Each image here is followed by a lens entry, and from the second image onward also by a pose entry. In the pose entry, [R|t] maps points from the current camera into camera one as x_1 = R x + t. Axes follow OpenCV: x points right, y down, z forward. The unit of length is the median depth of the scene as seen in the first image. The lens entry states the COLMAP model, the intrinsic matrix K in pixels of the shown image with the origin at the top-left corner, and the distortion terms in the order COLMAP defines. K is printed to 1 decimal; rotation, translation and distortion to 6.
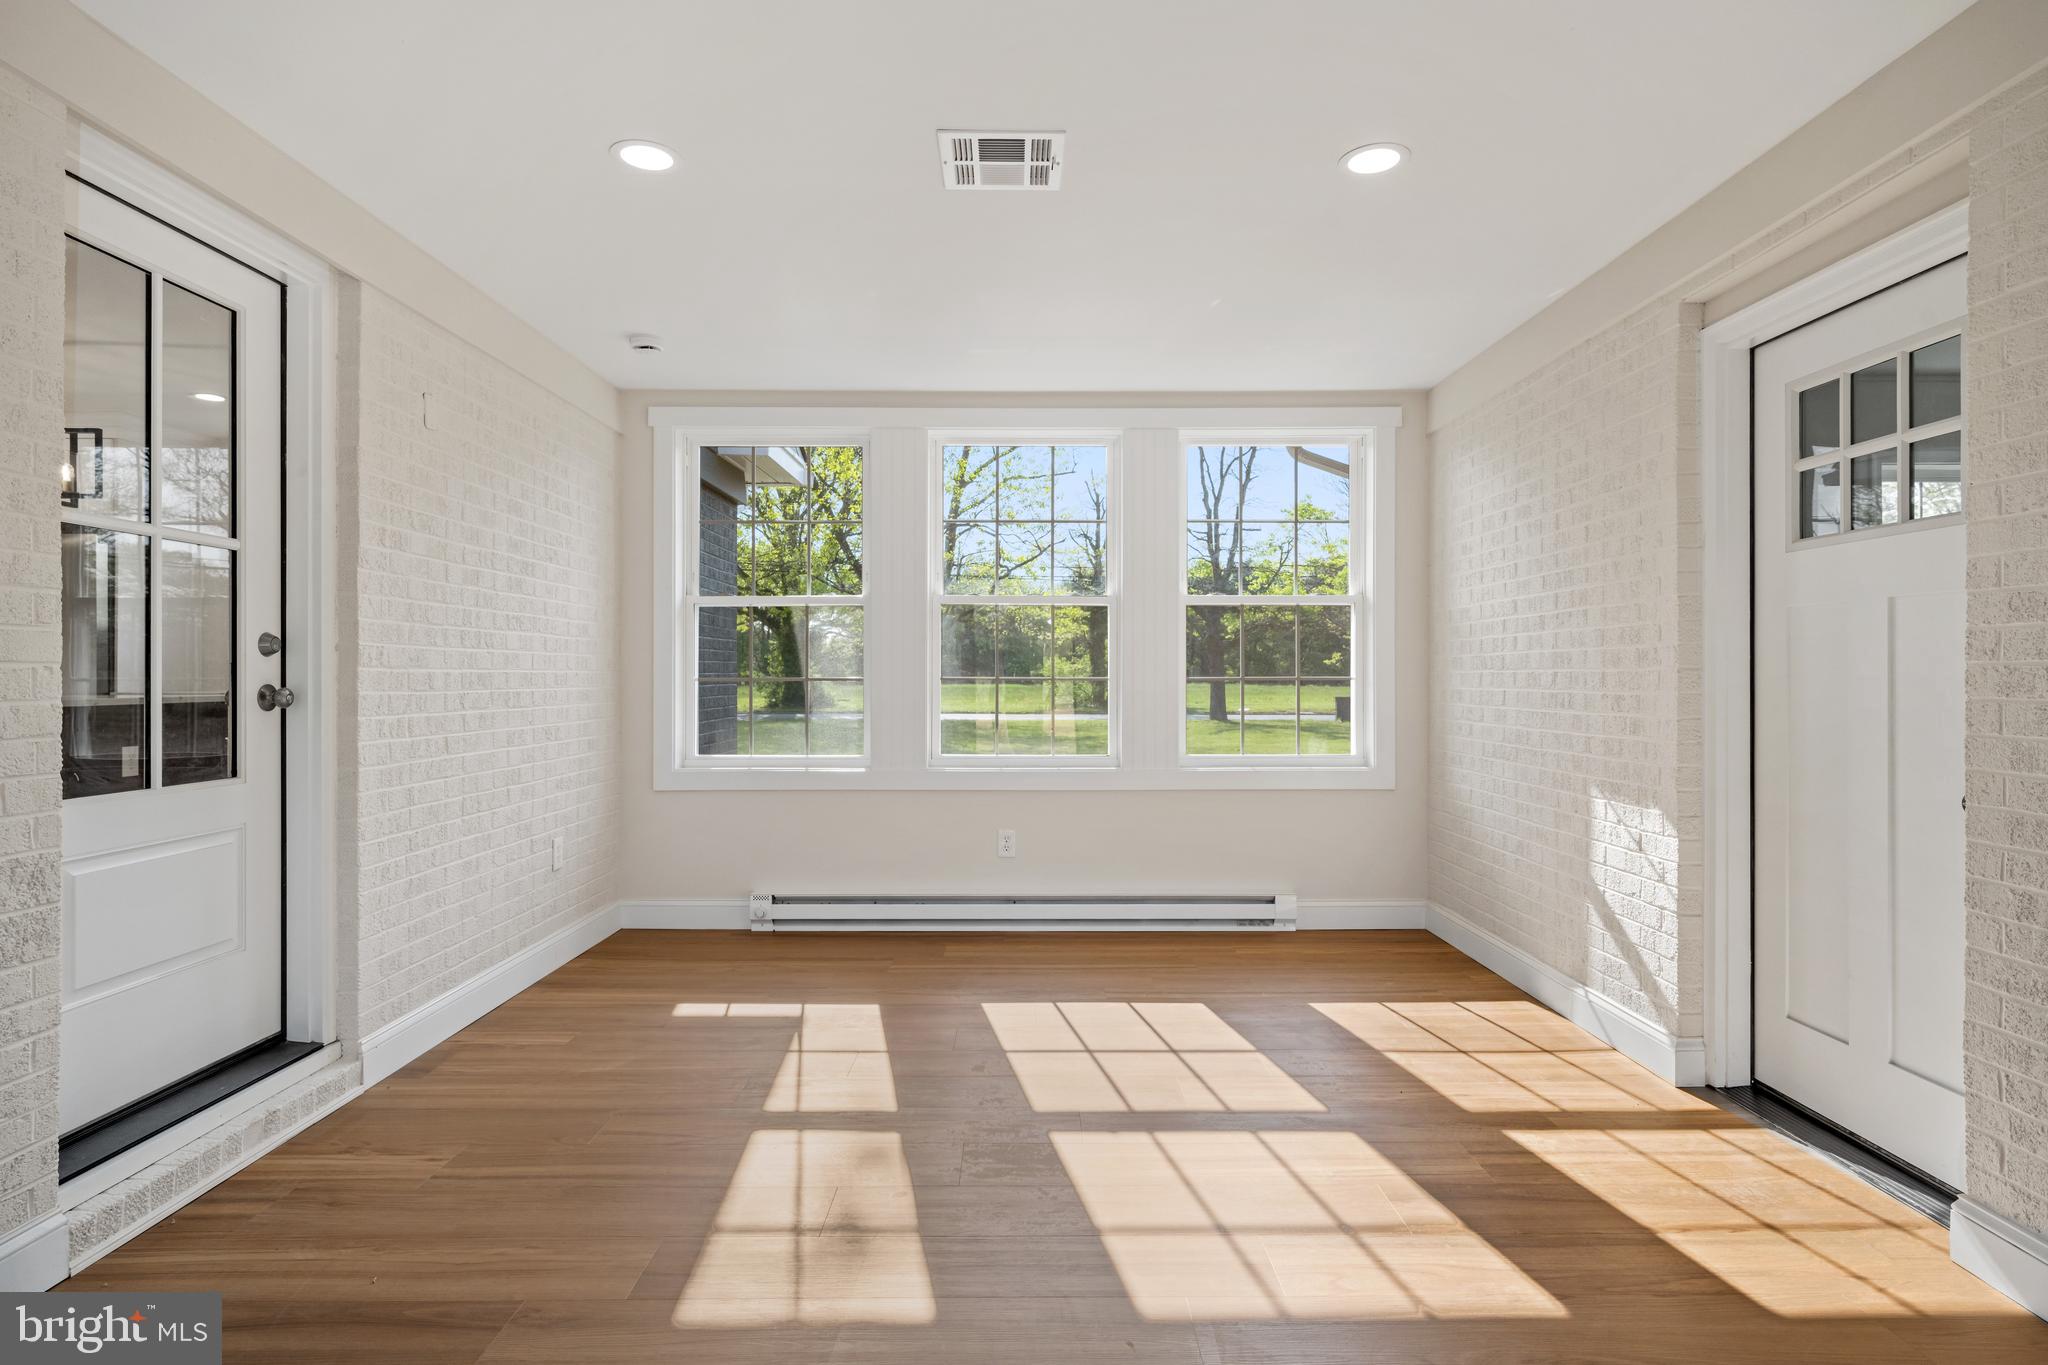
lens RADIAL K [[1113.2, 0, 1024.0], [0, 1113.2, 682.5], [0, 0, 1]] dist [-0.001998, -0.000930]
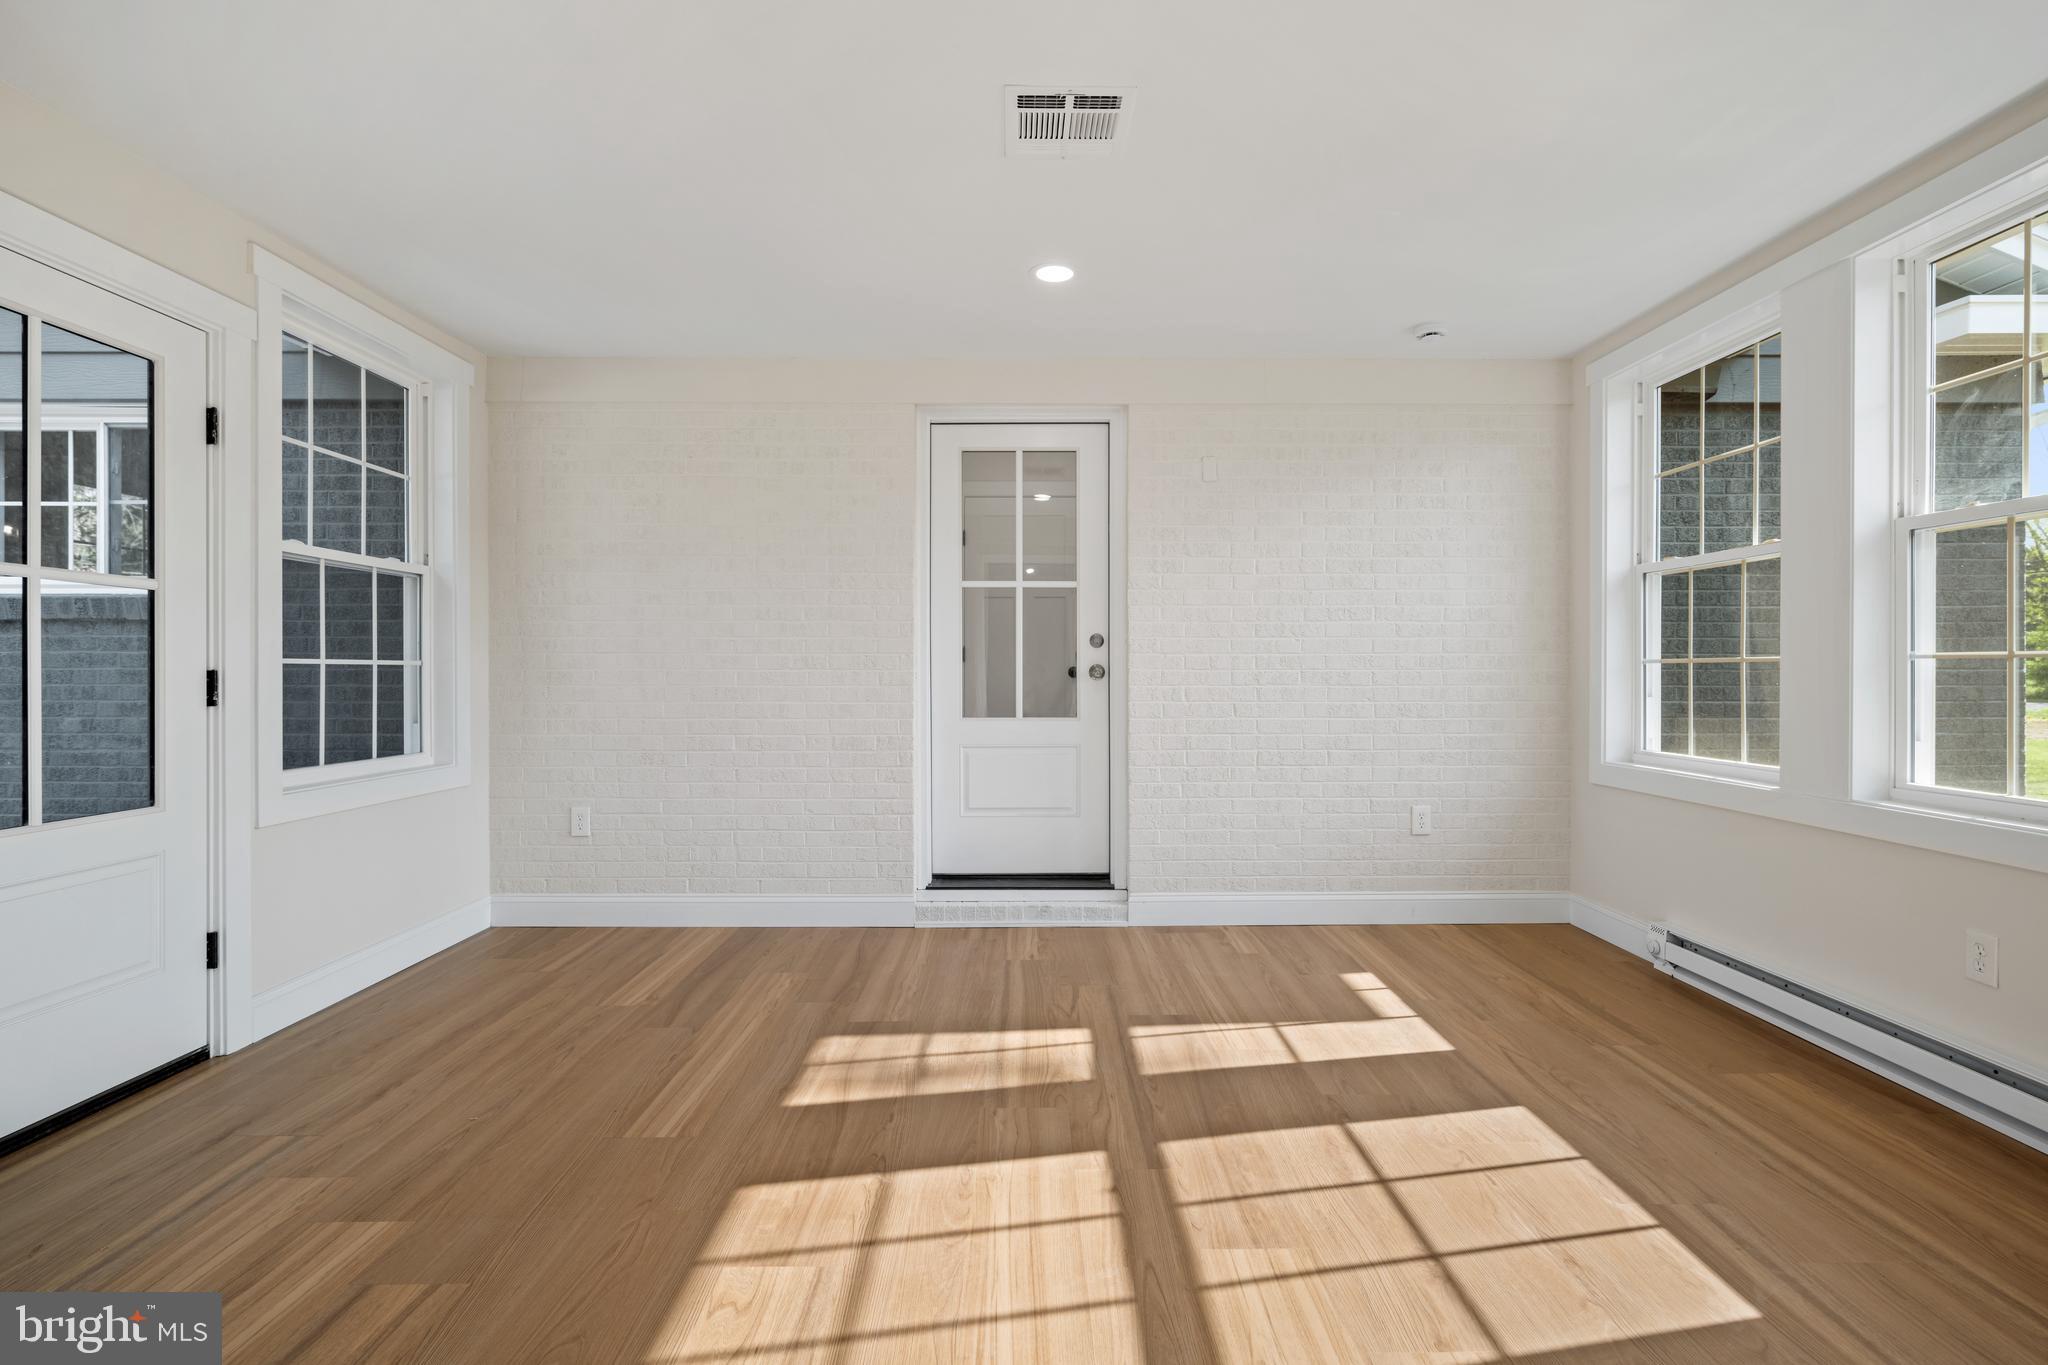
lens RADIAL K [[937.6, 0, 1028.6], [0, 937.6, 713.1], [0, 0, 1]] dist [0.001271, 0.000161]
pose [[0.004142, 0.044777, -0.998988, 0.653099], [-0.008742, 0.998960, 0.044740, 0.011751], [0.999953, 0.008548, 0.004529, 0.790305]]
